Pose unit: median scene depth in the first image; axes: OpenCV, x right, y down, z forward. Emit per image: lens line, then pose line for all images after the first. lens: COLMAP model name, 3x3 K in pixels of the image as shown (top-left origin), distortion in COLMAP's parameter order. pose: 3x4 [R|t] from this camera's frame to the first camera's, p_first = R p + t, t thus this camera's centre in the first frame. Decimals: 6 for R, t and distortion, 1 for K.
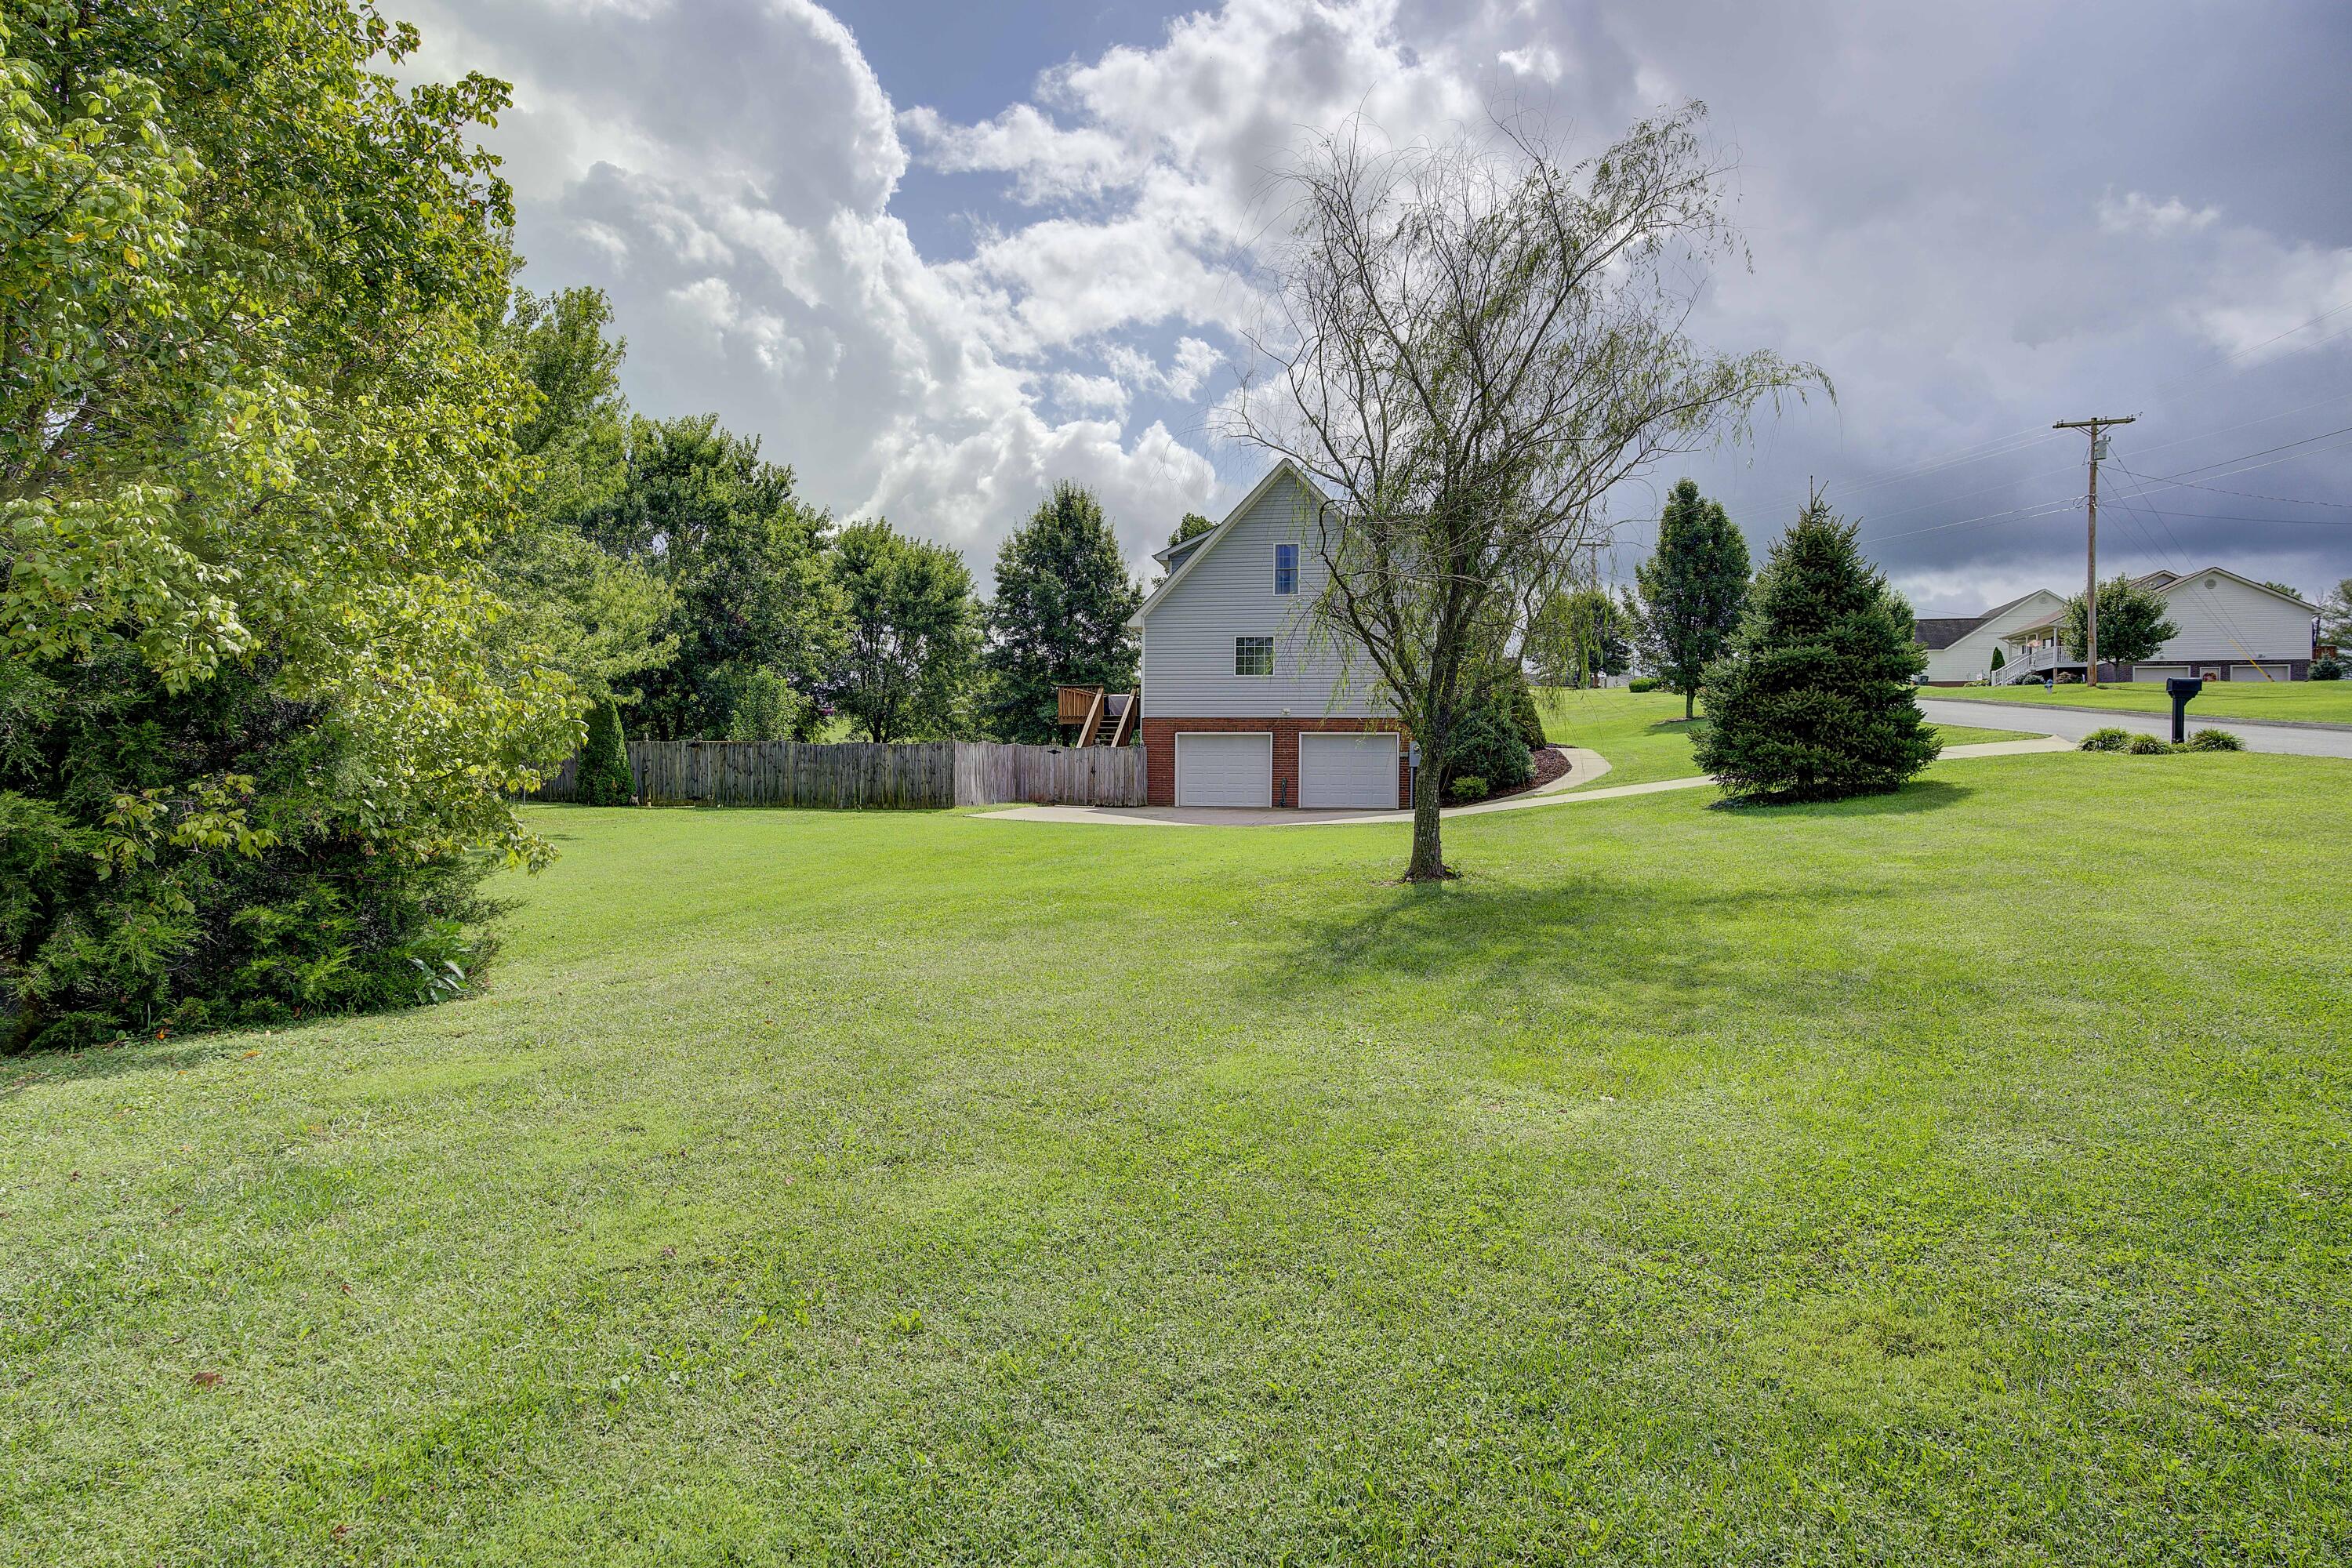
lens RADIAL K [[1265.3, 0, 1173.7], [0, 1265.3, 799.7], [0, 0, 1]] dist [-0.044090, 0.028167]
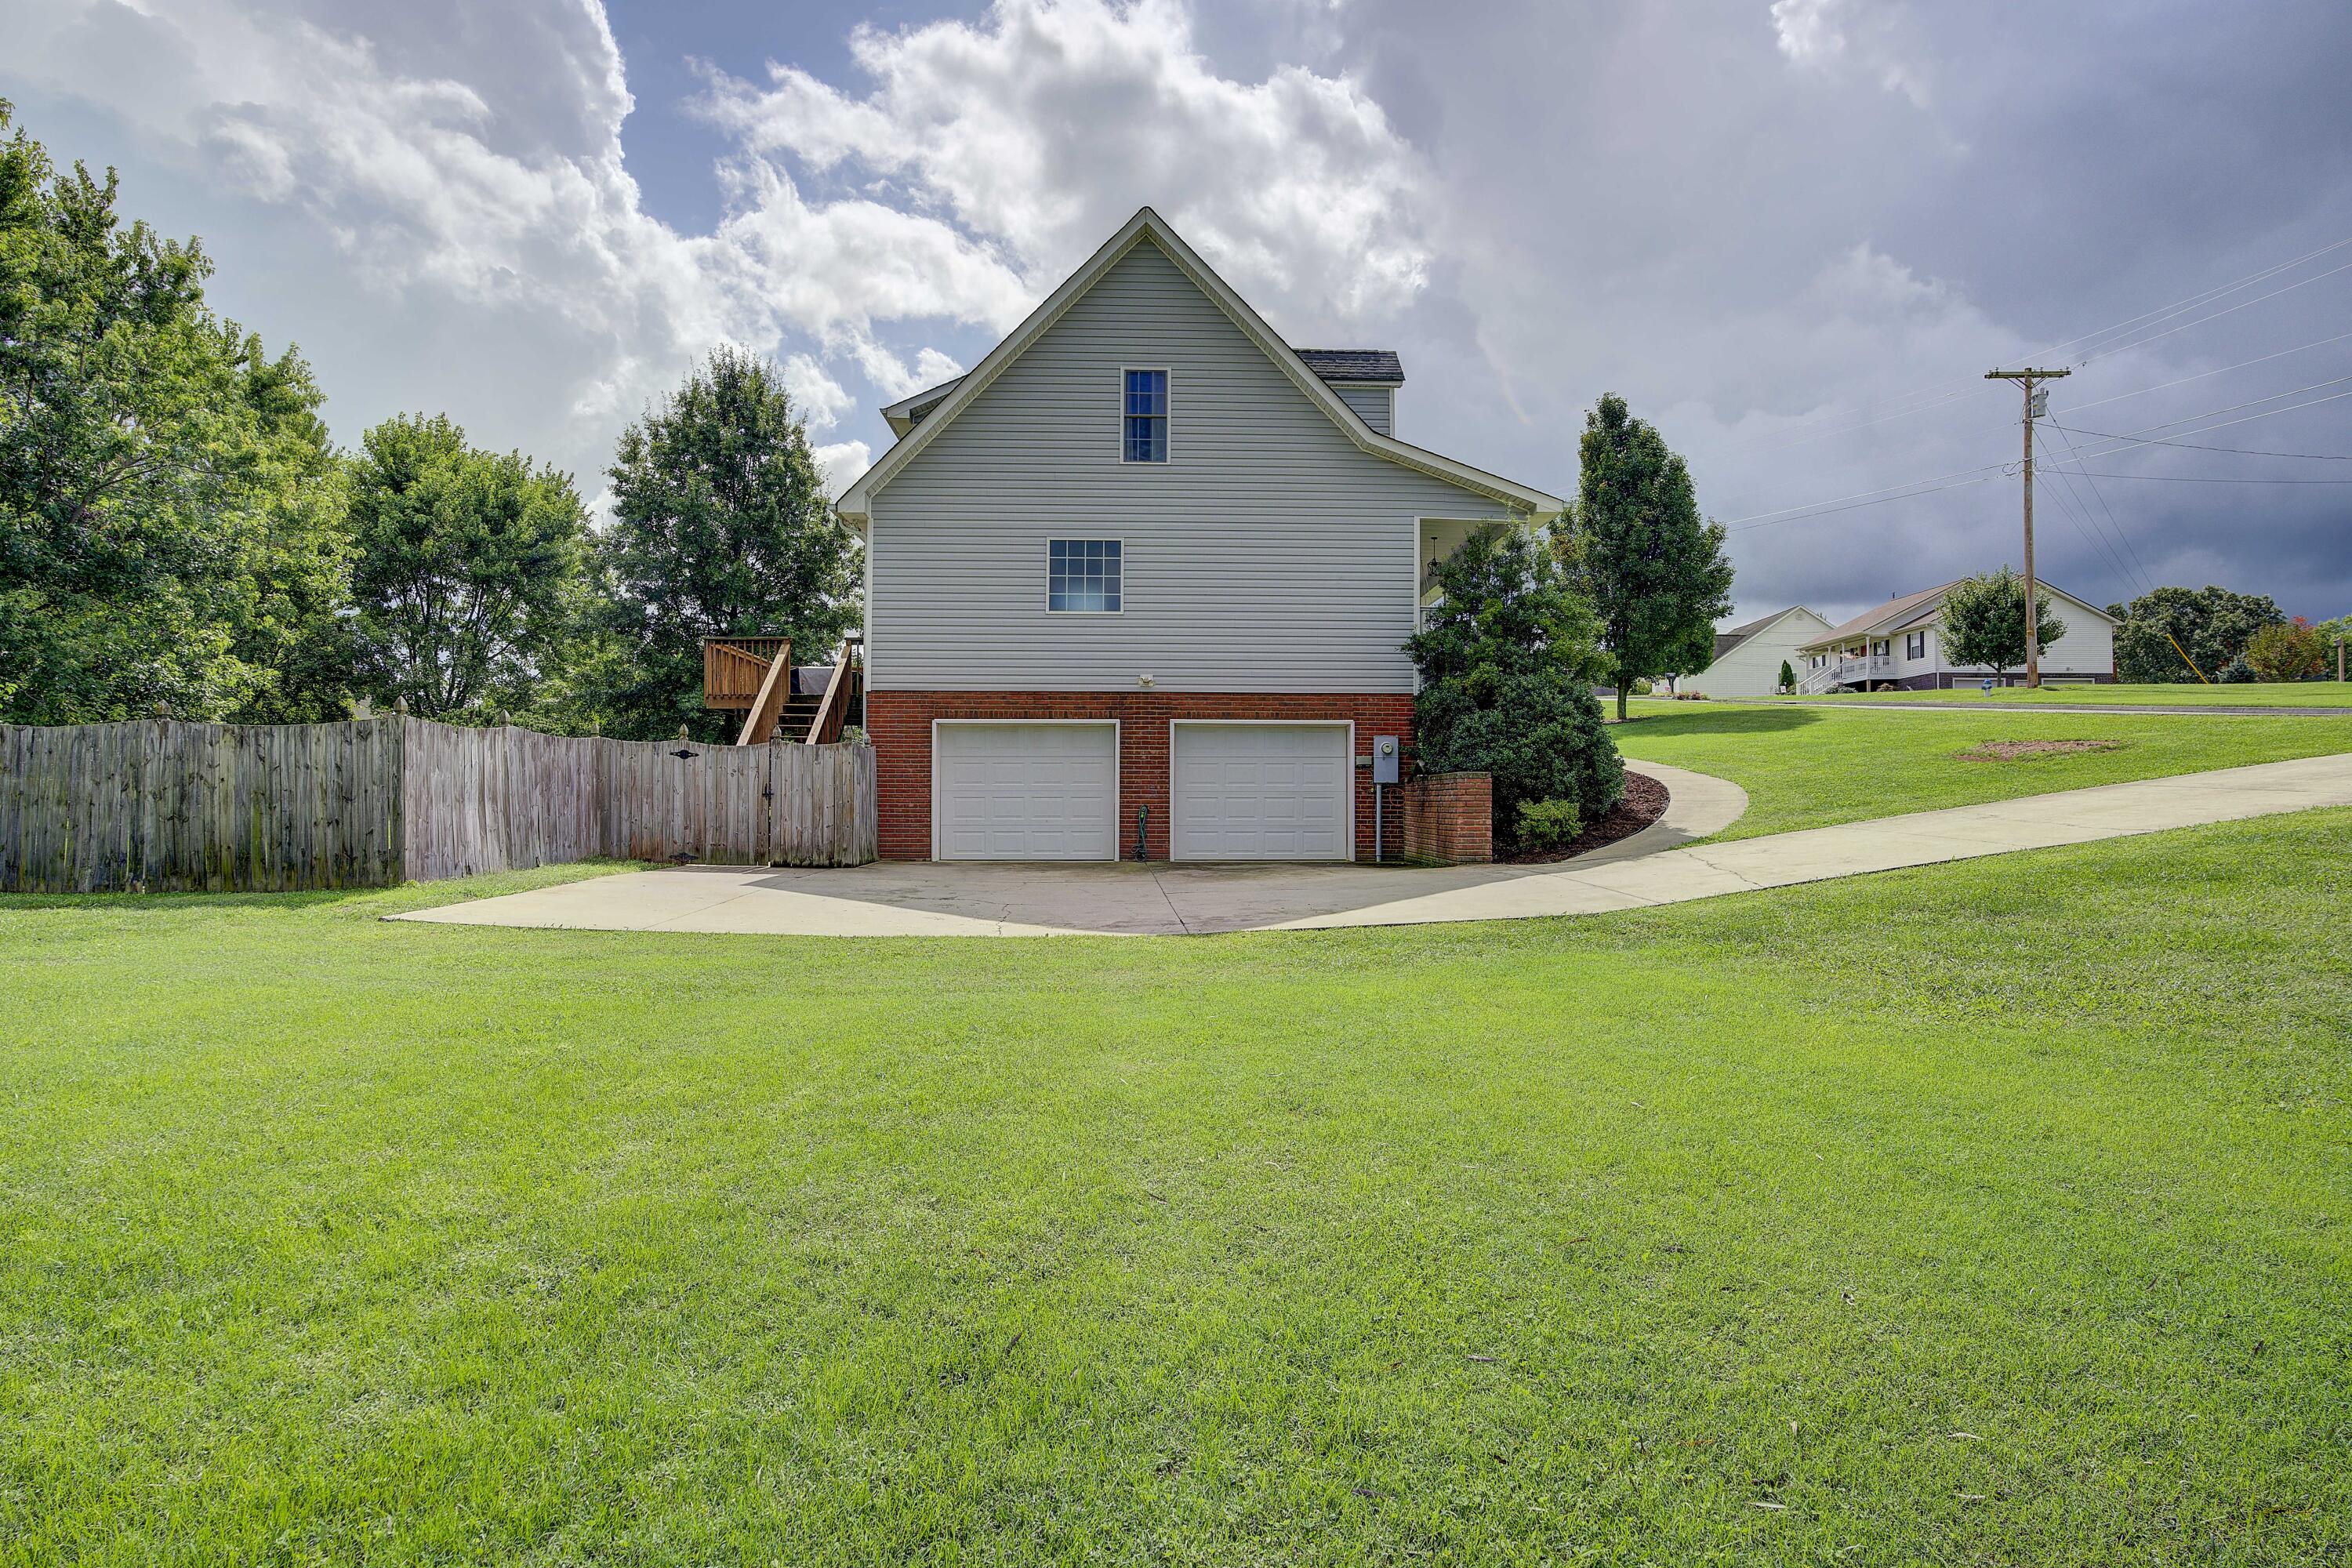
lens RADIAL K [[1265.3, 0, 1173.7], [0, 1265.3, 799.7], [0, 0, 1]] dist [-0.044090, 0.028167]
pose [[0.971594, -0.005531, 0.236589, -0.021046], [0.010461, 0.999753, -0.019586, -0.007289], [-0.236423, 0.021504, 0.971412, 0.390823]]
